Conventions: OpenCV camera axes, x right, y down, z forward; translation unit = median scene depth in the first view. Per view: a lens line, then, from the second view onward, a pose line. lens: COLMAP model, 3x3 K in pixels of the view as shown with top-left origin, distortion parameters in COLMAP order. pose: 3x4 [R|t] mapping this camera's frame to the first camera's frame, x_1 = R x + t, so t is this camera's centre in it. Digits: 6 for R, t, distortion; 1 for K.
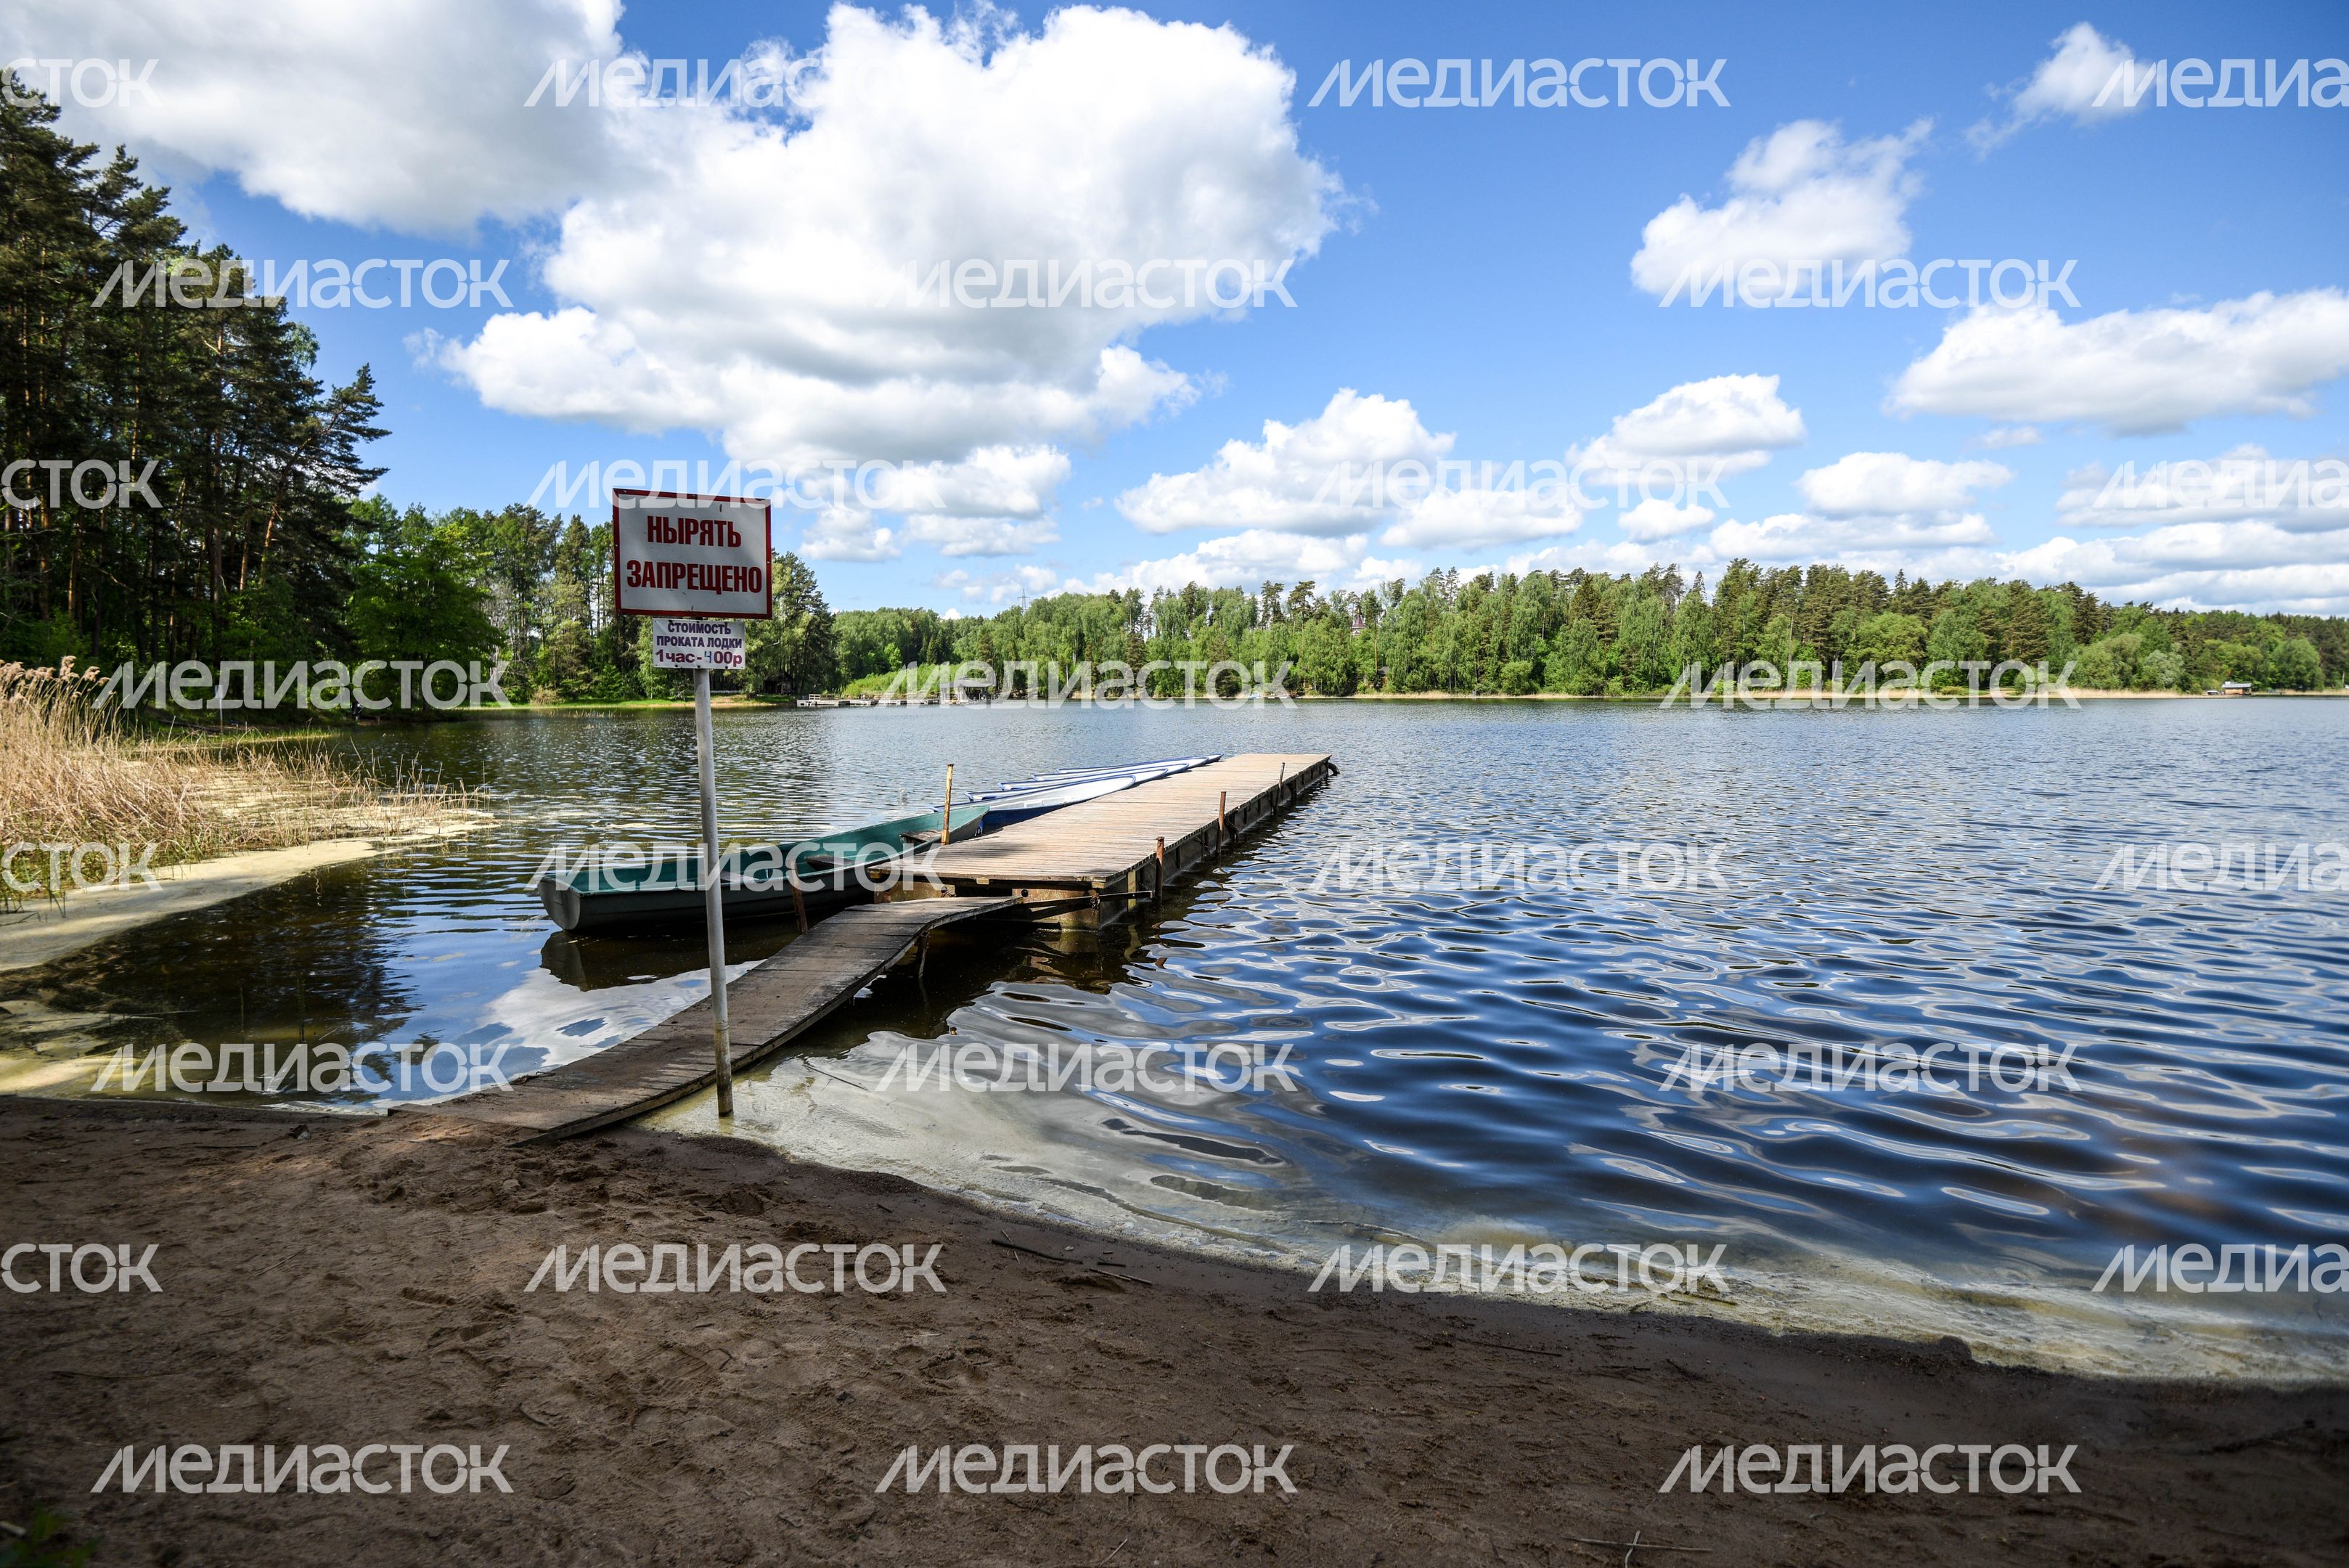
lens RADIAL K [[1179.9, 0, 1164.6], [0, 1179.9, 777.7], [0, 0, 1]] dist [-0.001914, -0.017040]
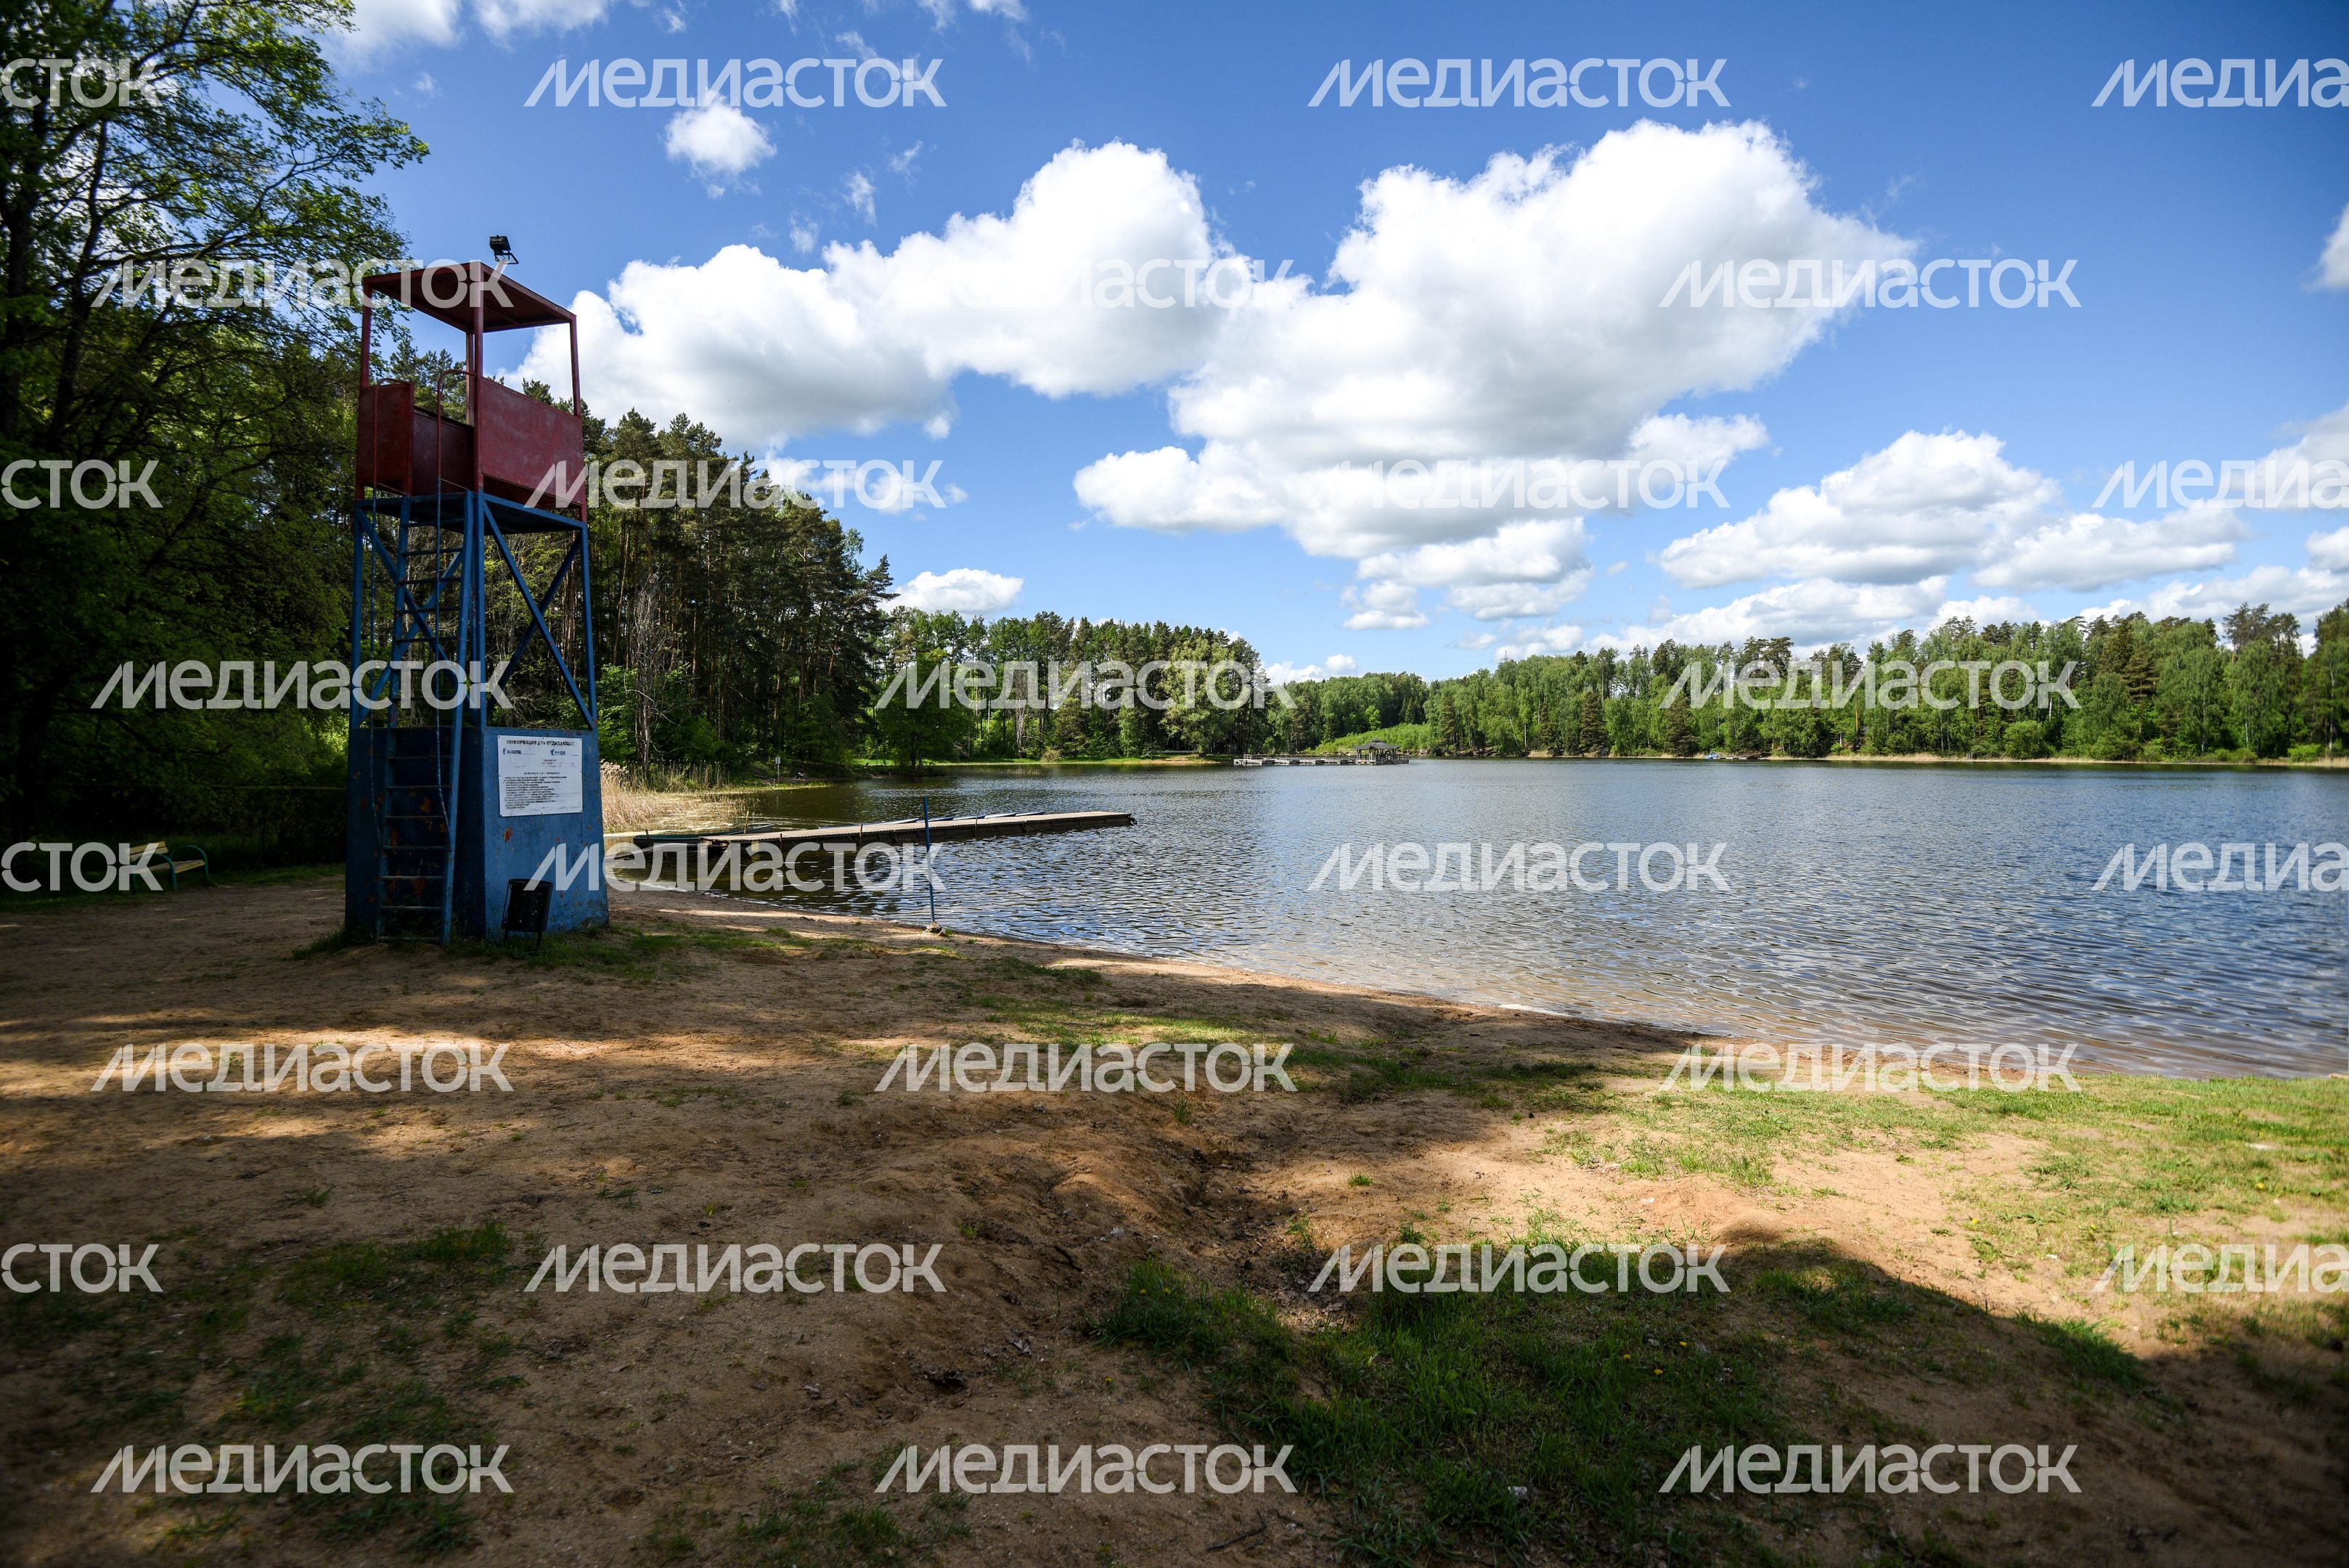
lens RADIAL K [[1115.3, 0, 1145.4], [0, 1115.3, 764.2], [0, 0, 1]] dist [-0.014365, -0.011582]
pose [[0.892449, 0.011730, -0.450996, 0.079300], [-0.037025, 0.998194, -0.047304, -0.001494], [0.449627, 0.058915, 0.891272, -0.044824]]
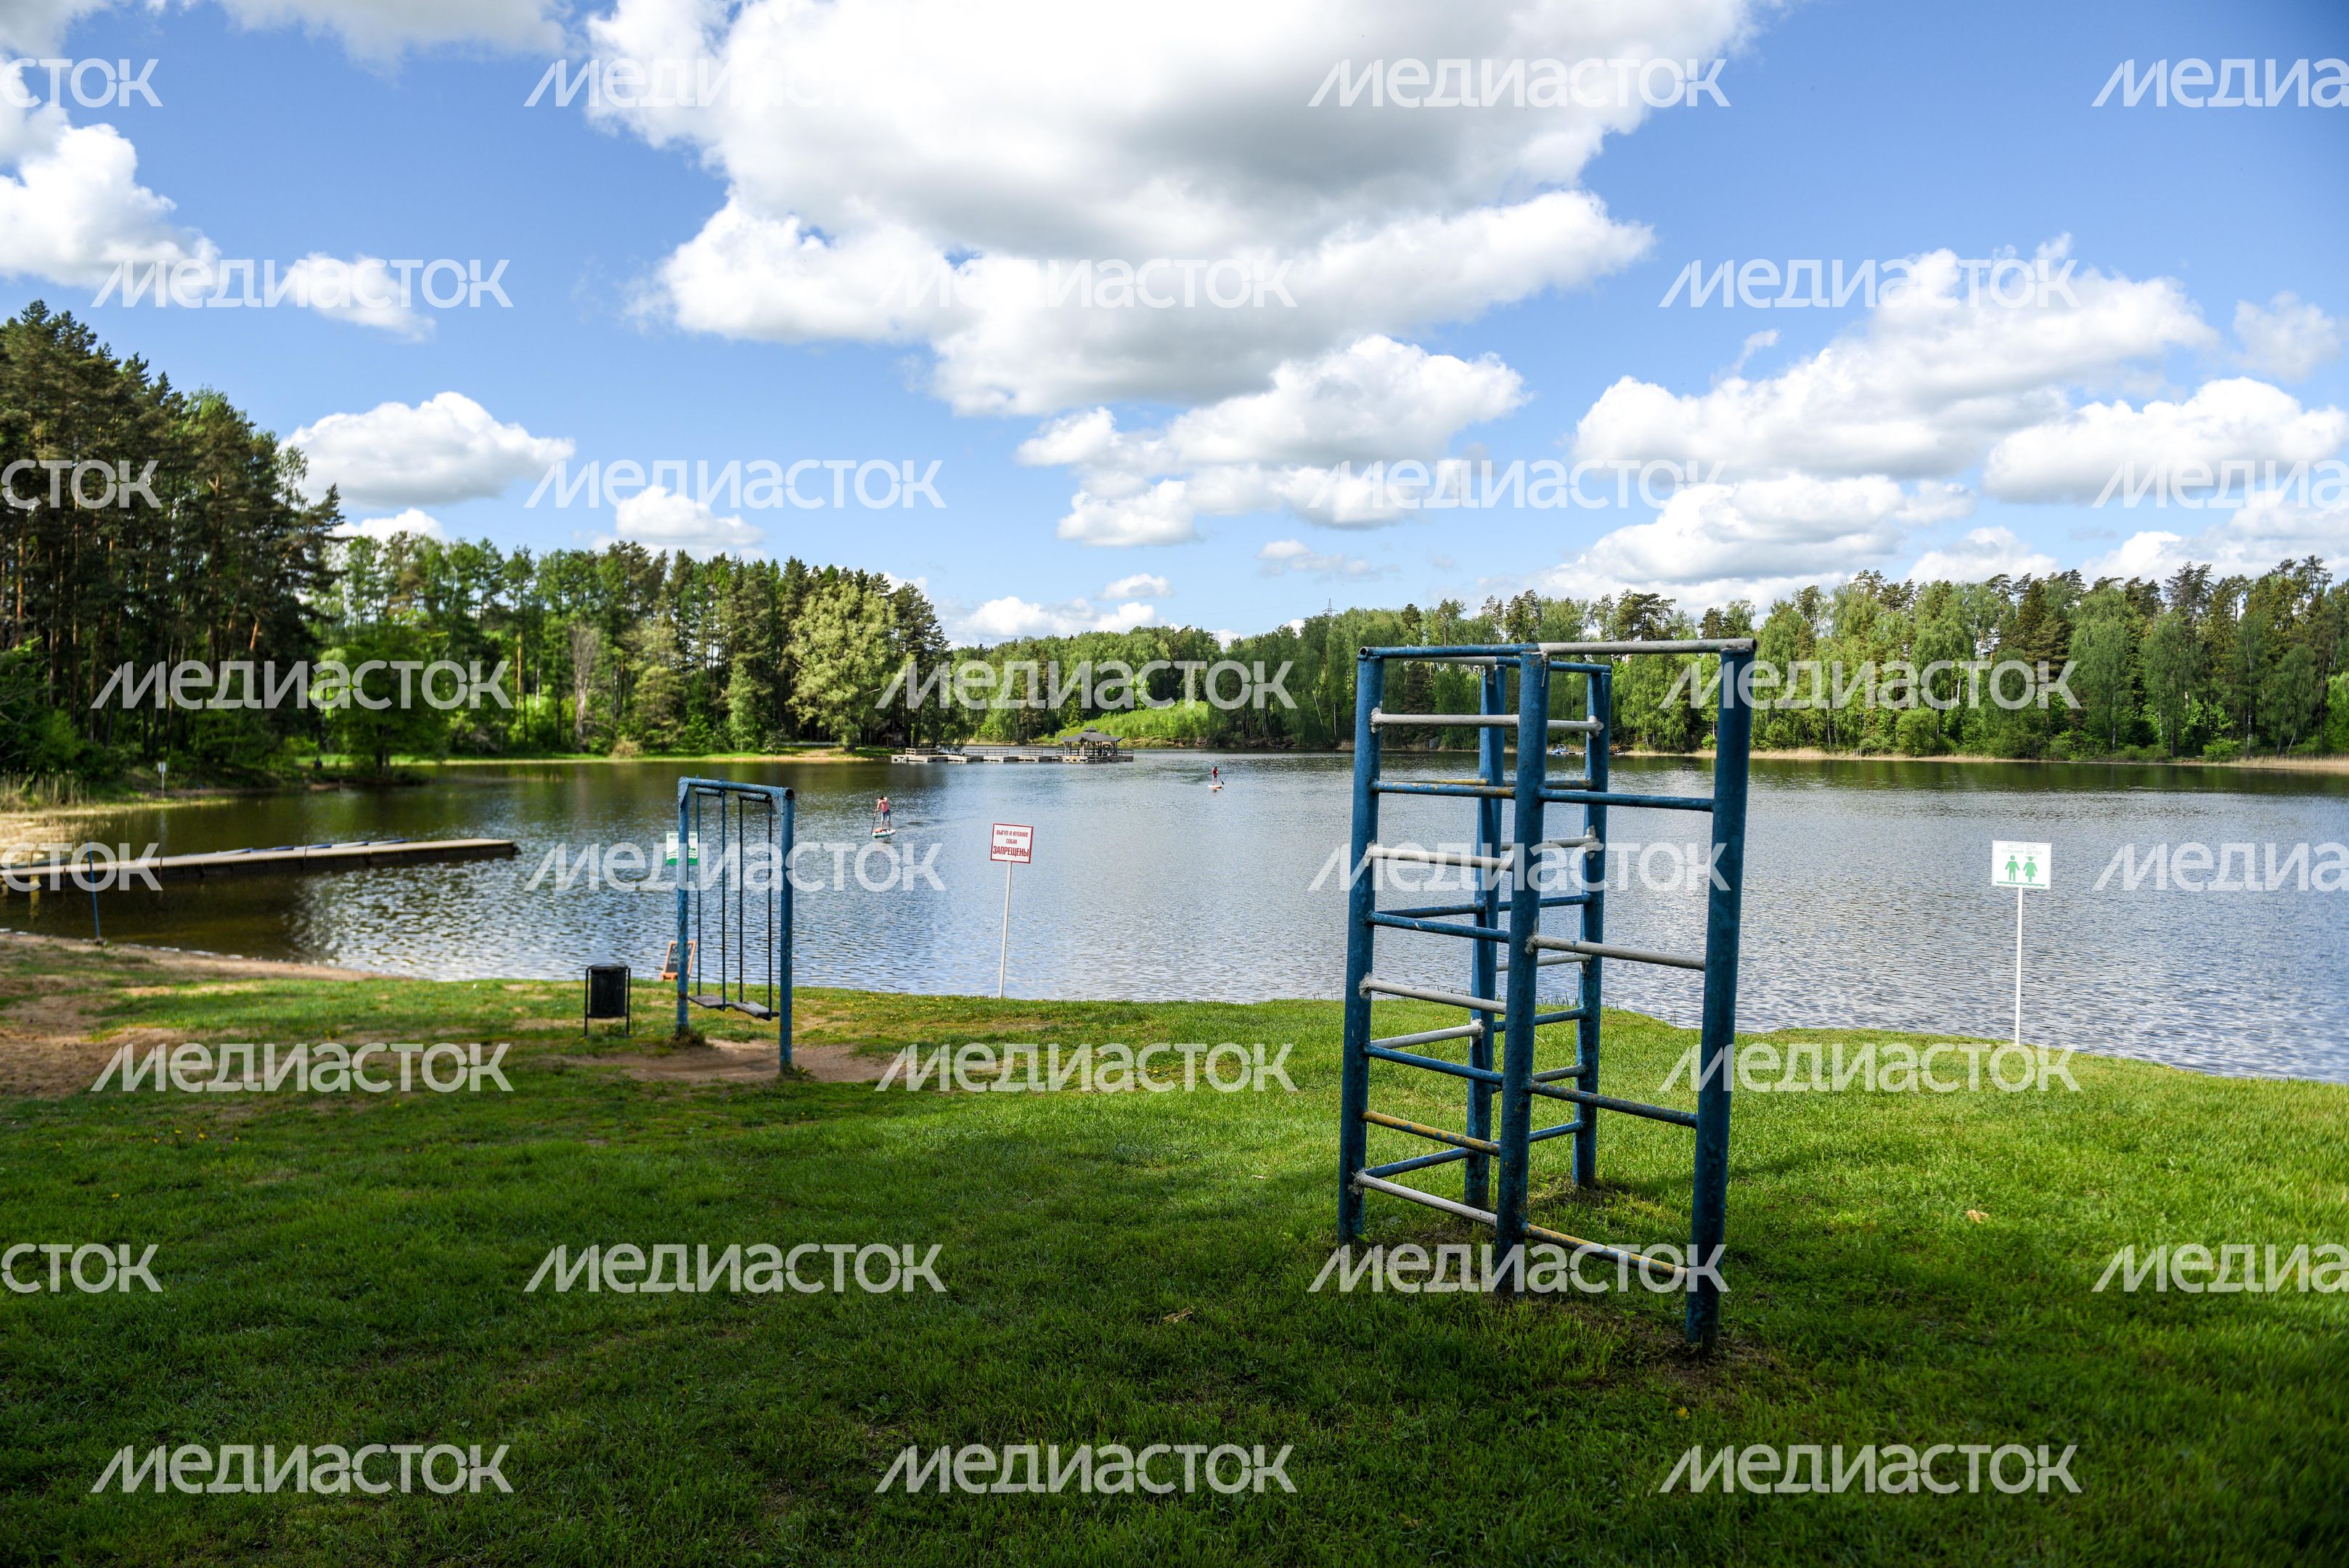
lens RADIAL K [[1671.4, 0, 1129.0], [0, 1671.4, 734.0], [0, 0, 1]] dist [-0.035956, -0.012317]
pose [[0.956513, 0.011020, -0.291481, 0.134820], [-0.031358, 0.997380, -0.065194, -0.003866], [0.289999, 0.071499, 0.954352, -0.081158]]
